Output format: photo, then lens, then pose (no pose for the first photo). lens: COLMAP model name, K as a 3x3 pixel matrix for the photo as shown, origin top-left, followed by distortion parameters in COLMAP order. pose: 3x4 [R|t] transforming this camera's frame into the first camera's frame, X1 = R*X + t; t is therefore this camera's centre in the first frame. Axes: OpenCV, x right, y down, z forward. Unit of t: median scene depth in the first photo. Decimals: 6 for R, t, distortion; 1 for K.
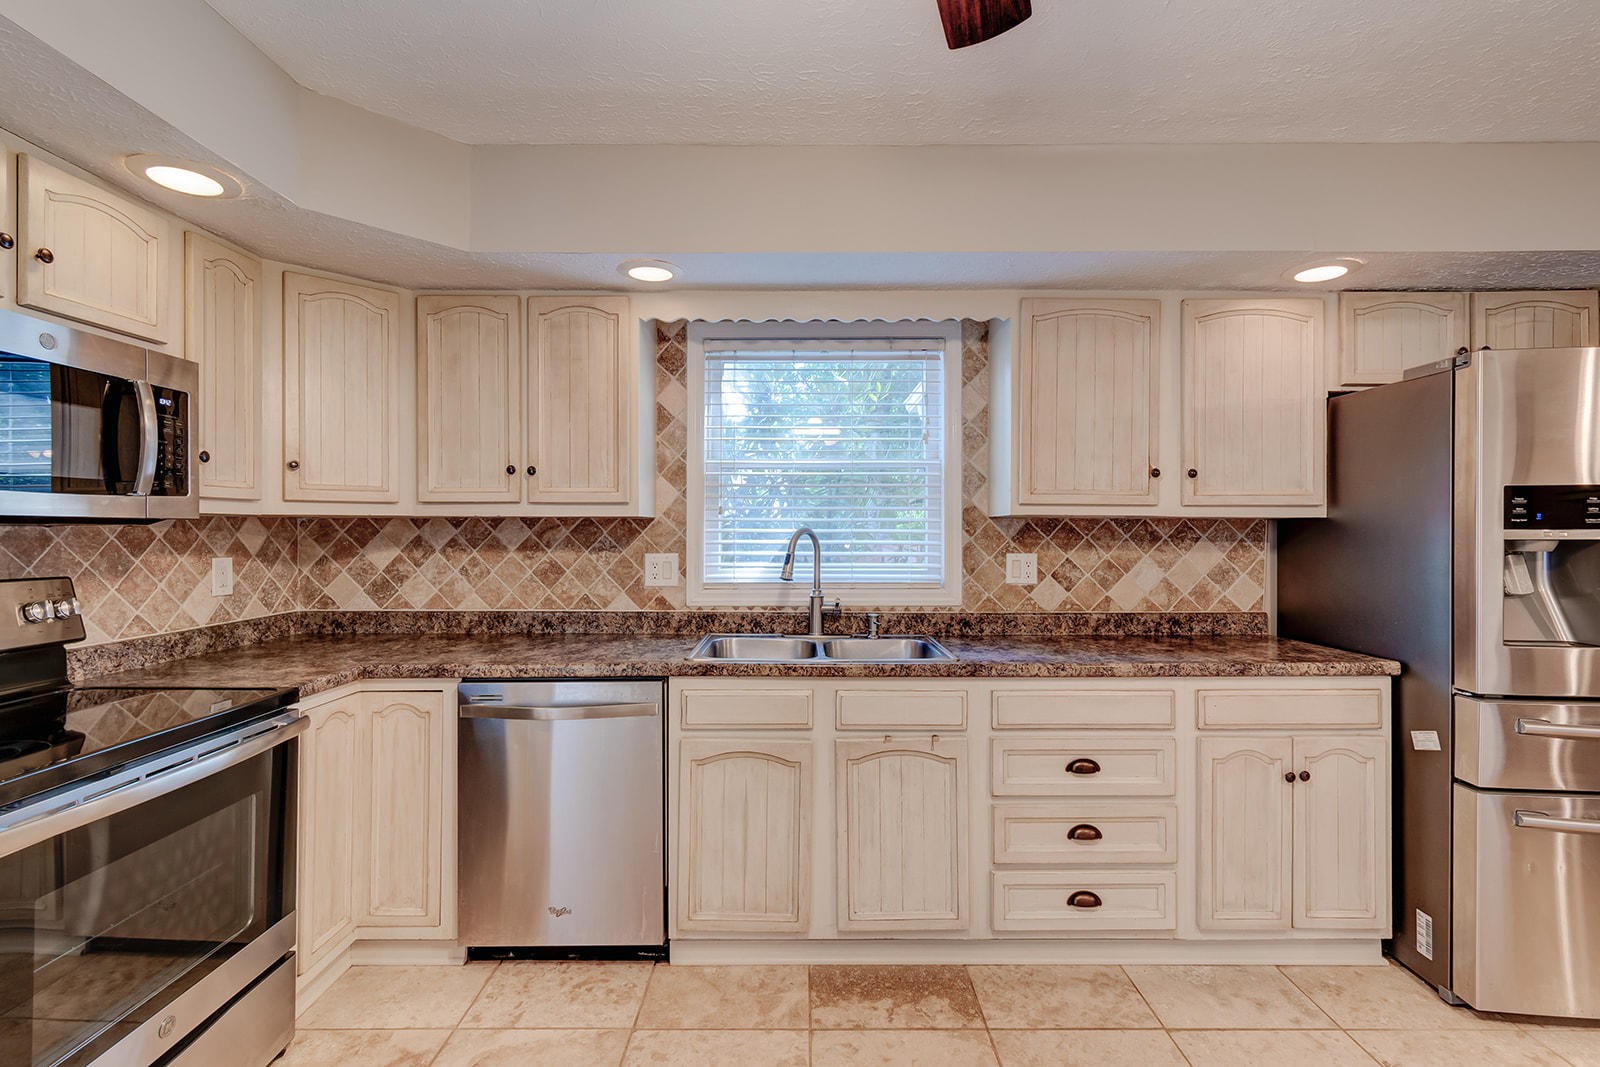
lens RADIAL K [[727.4, 0, 793.0], [0, 727.4, 527.5], [0, 0, 1]] dist [-0.001043, -0.000453]
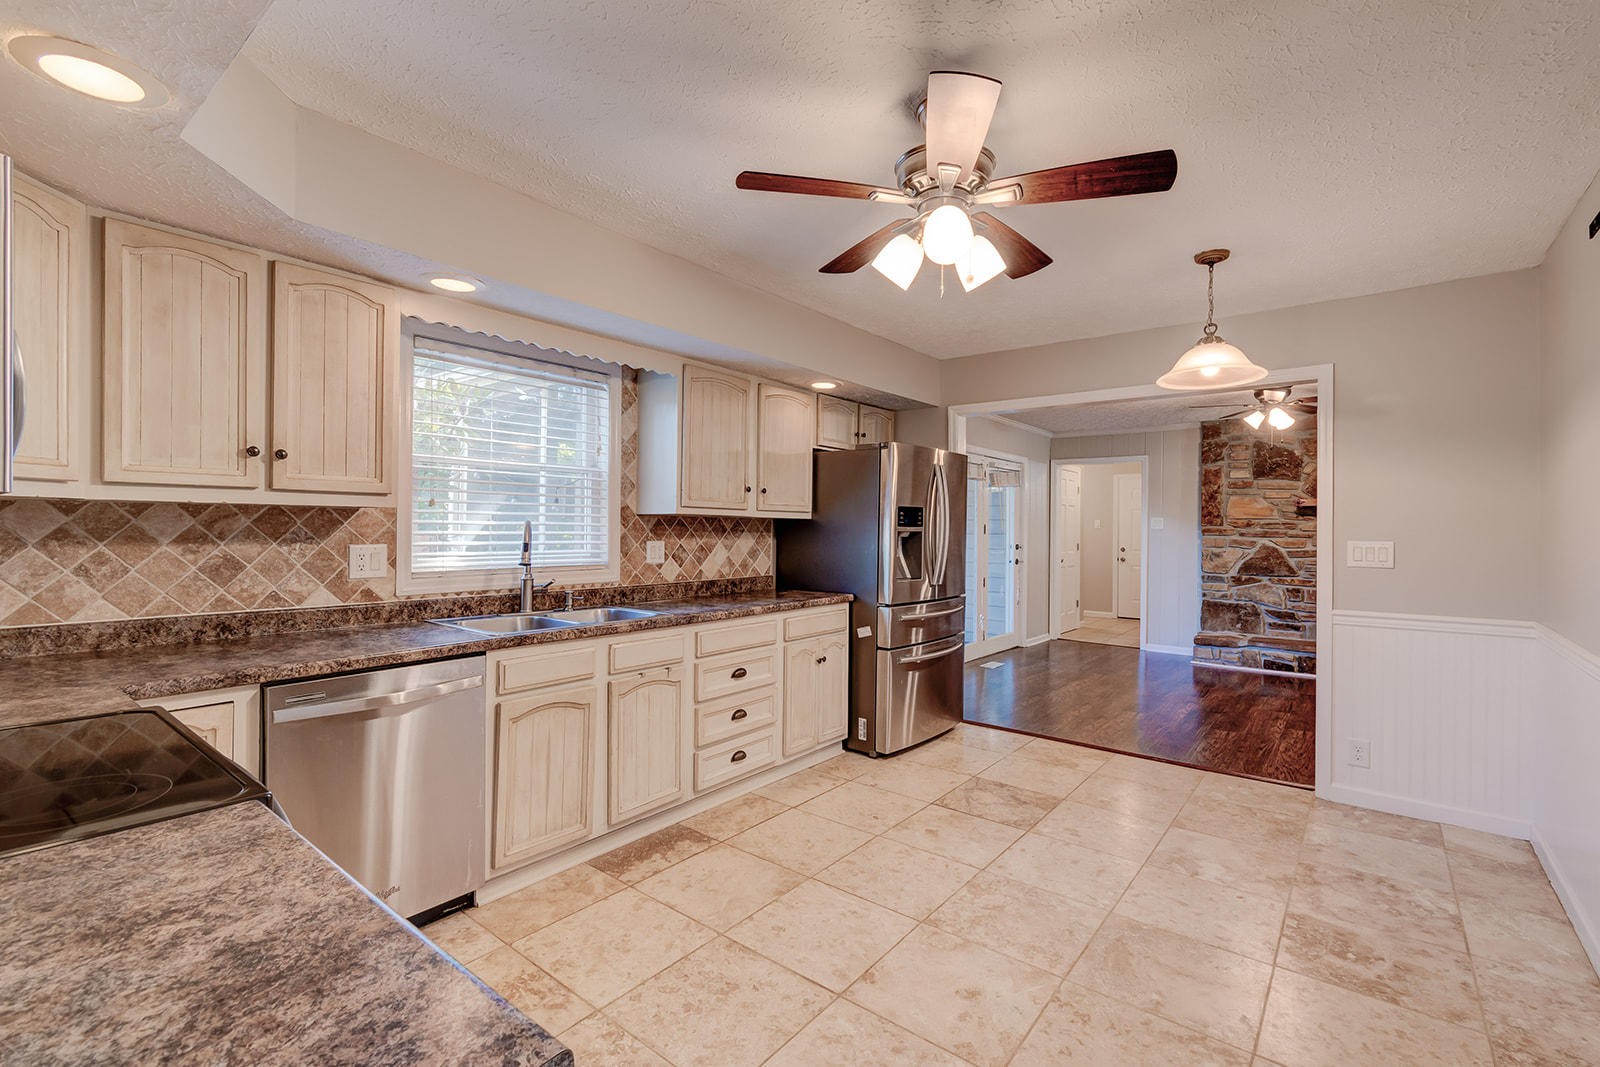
lens RADIAL K [[717.4, 0, 795.6], [0, 717.4, 530.4], [0, 0, 1]] dist [0.003082, 0.000062]
pose [[0.623640, 0.002445, 0.781708, -0.605064], [-0.014181, 0.999866, 0.008187, 0.000374], [-0.781583, -0.016192, 0.623591, -0.059271]]
